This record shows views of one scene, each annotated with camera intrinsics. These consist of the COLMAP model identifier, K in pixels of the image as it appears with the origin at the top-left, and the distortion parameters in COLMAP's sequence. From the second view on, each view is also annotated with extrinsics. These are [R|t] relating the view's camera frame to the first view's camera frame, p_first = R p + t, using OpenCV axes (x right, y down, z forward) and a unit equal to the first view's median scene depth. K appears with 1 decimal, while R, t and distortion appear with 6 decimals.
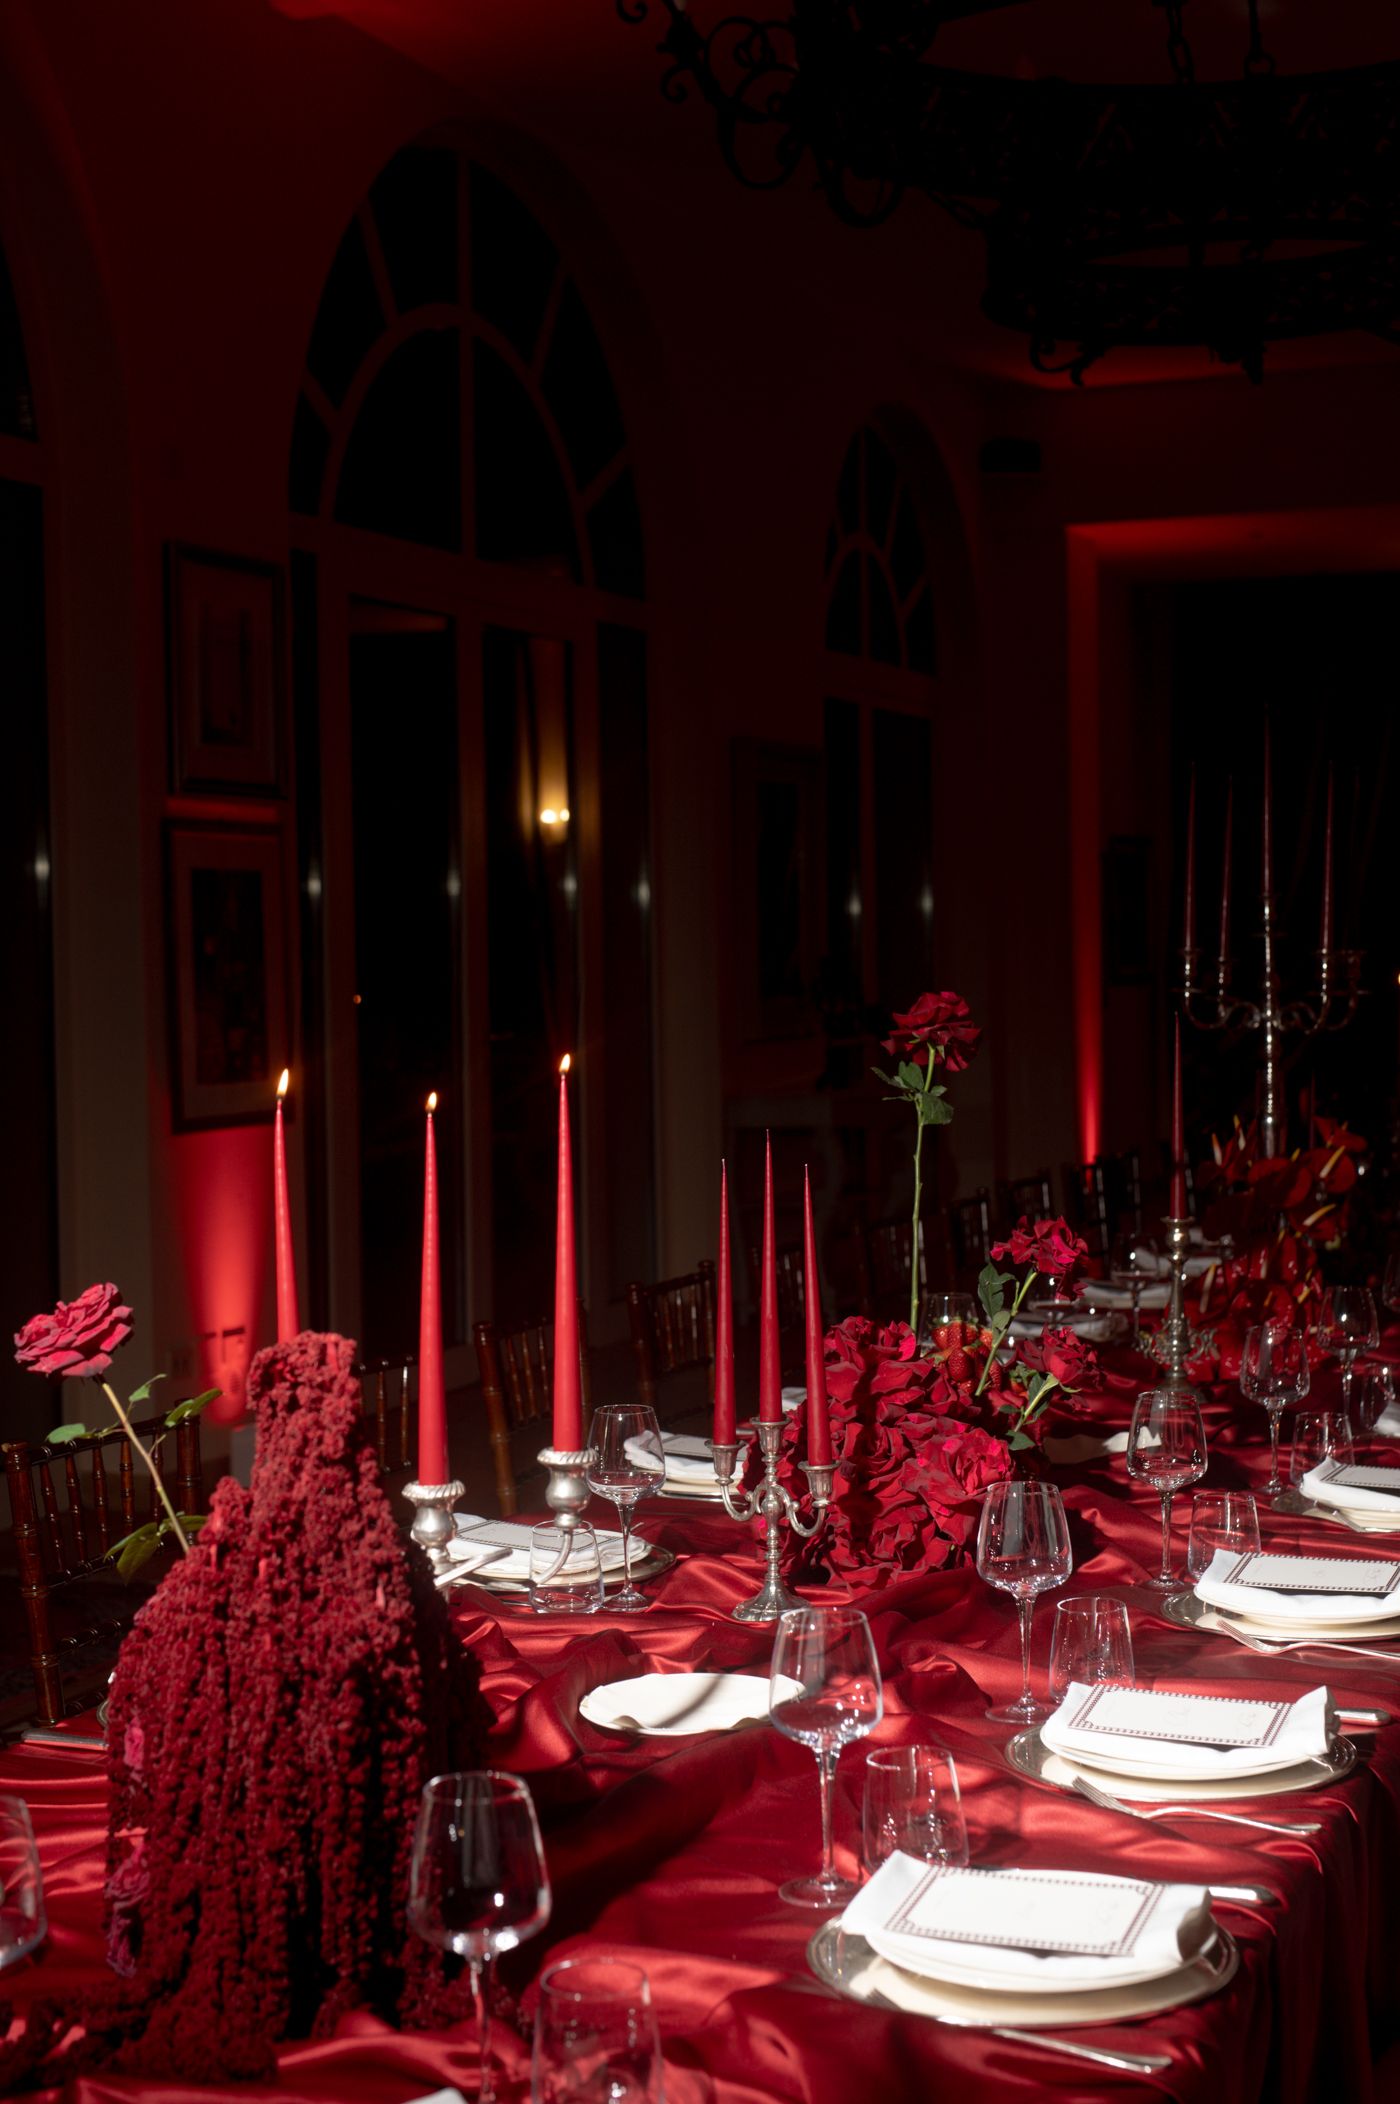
lens RADIAL K [[3141.2, 0, 659.5], [0, 3141.2, 1131.1], [0, 0, 1]] dist [-0.004300, -0.024425]
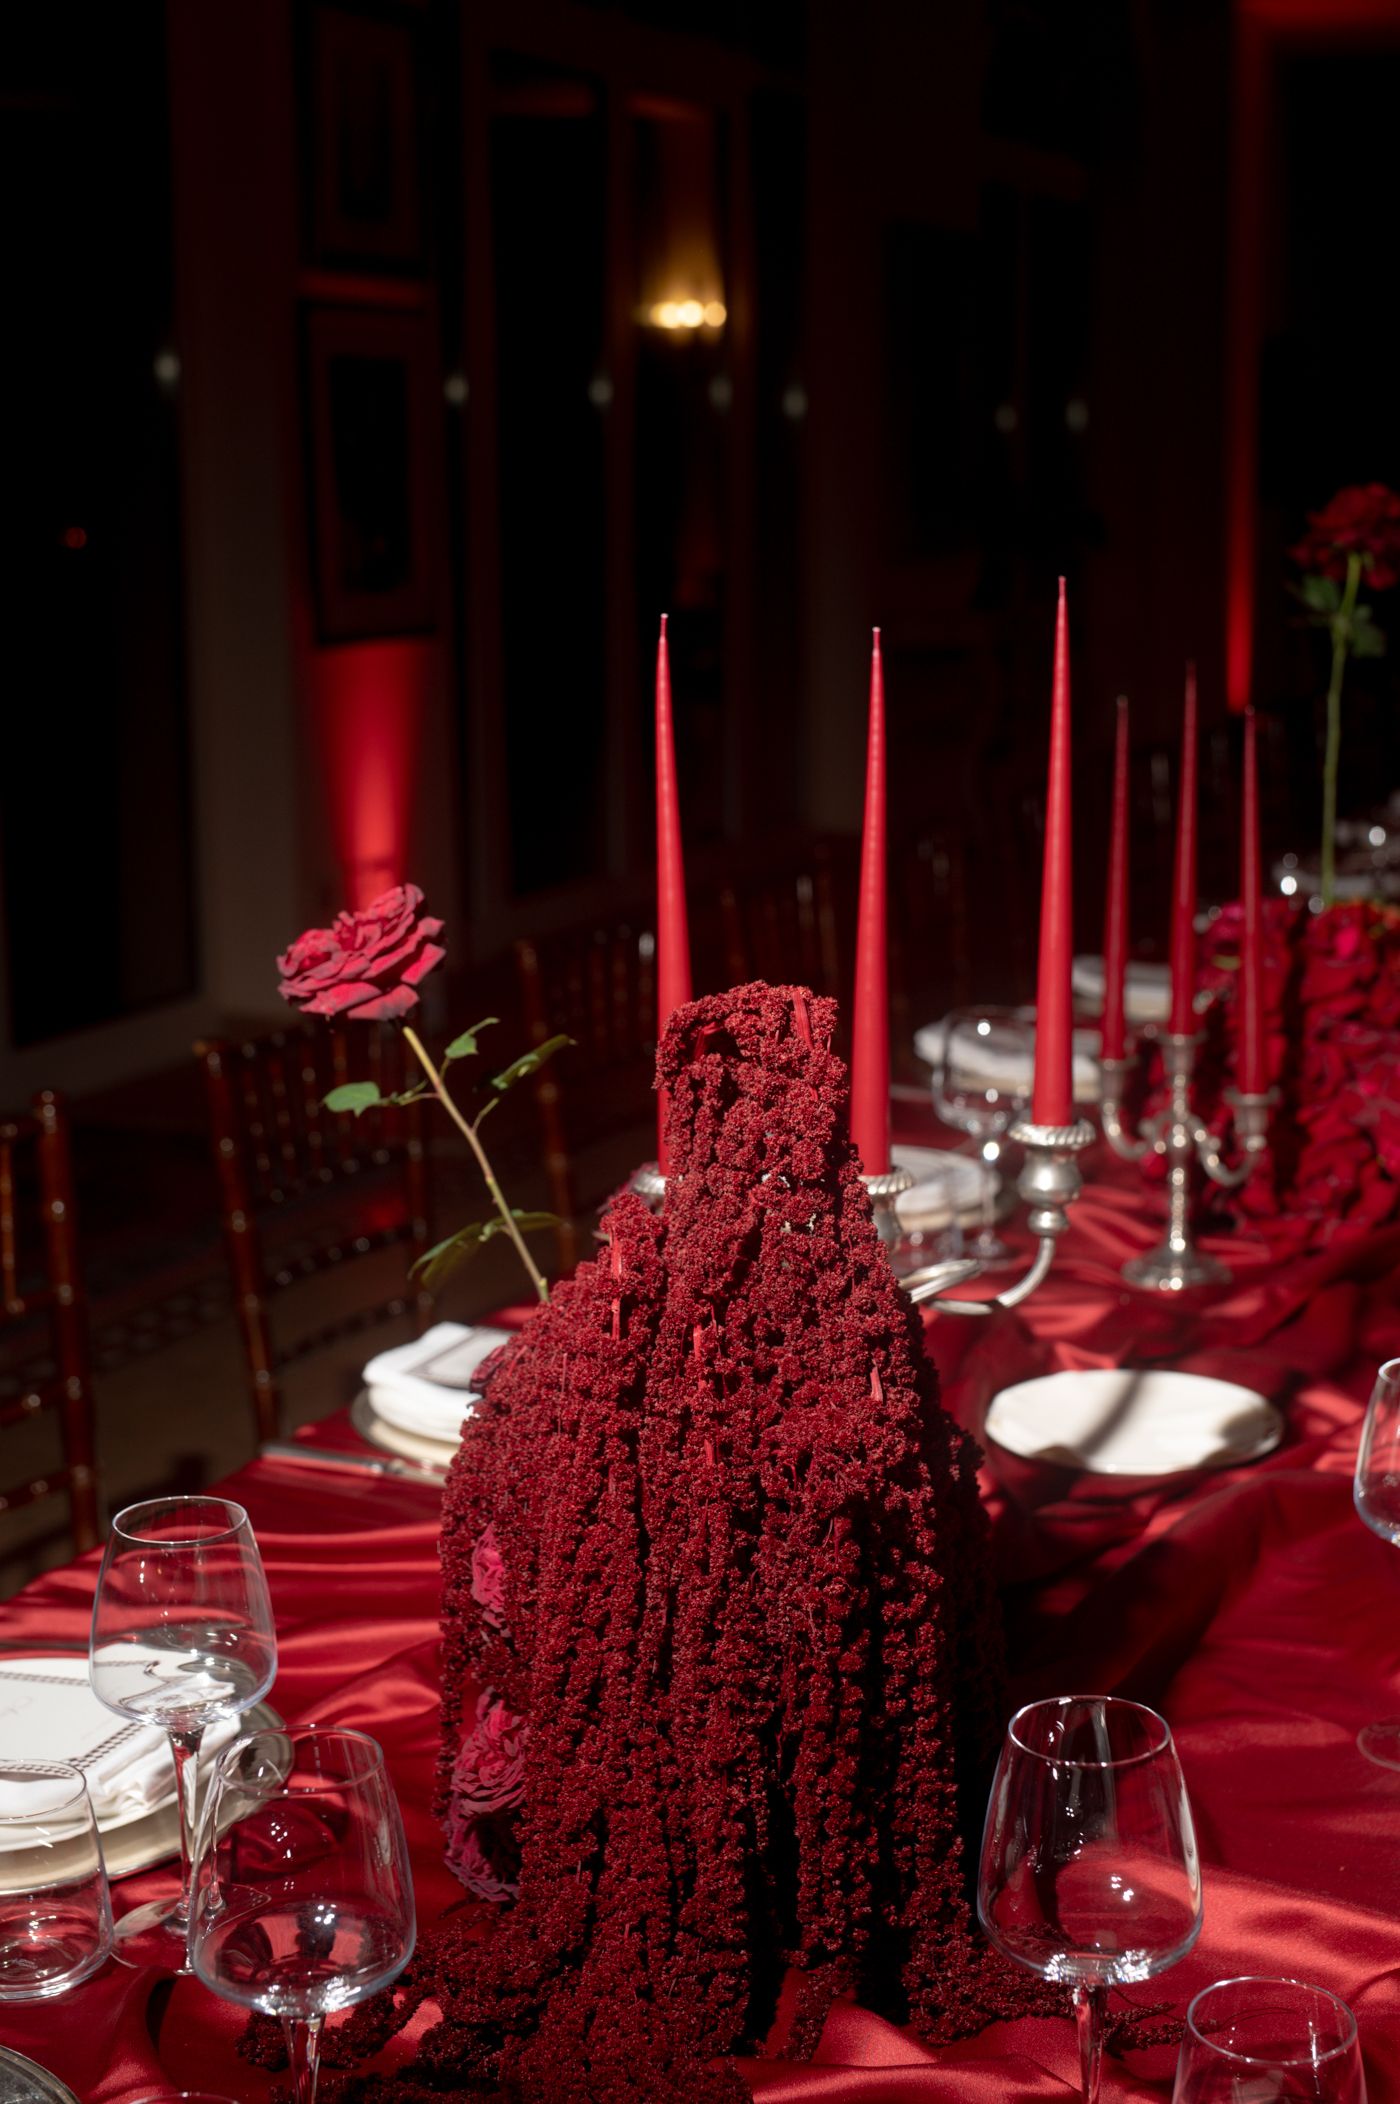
lens RADIAL K [[3026.4, 0, 697.5], [0, 3026.4, 1125.4], [0, 0, 1]] dist [-0.018382, -0.039084]
pose [[0.999916, 0.009081, -0.009287, -0.120681], [-0.007506, 0.987505, 0.157407, -0.006202], [0.010600, -0.157324, 0.987490, 0.376412]]
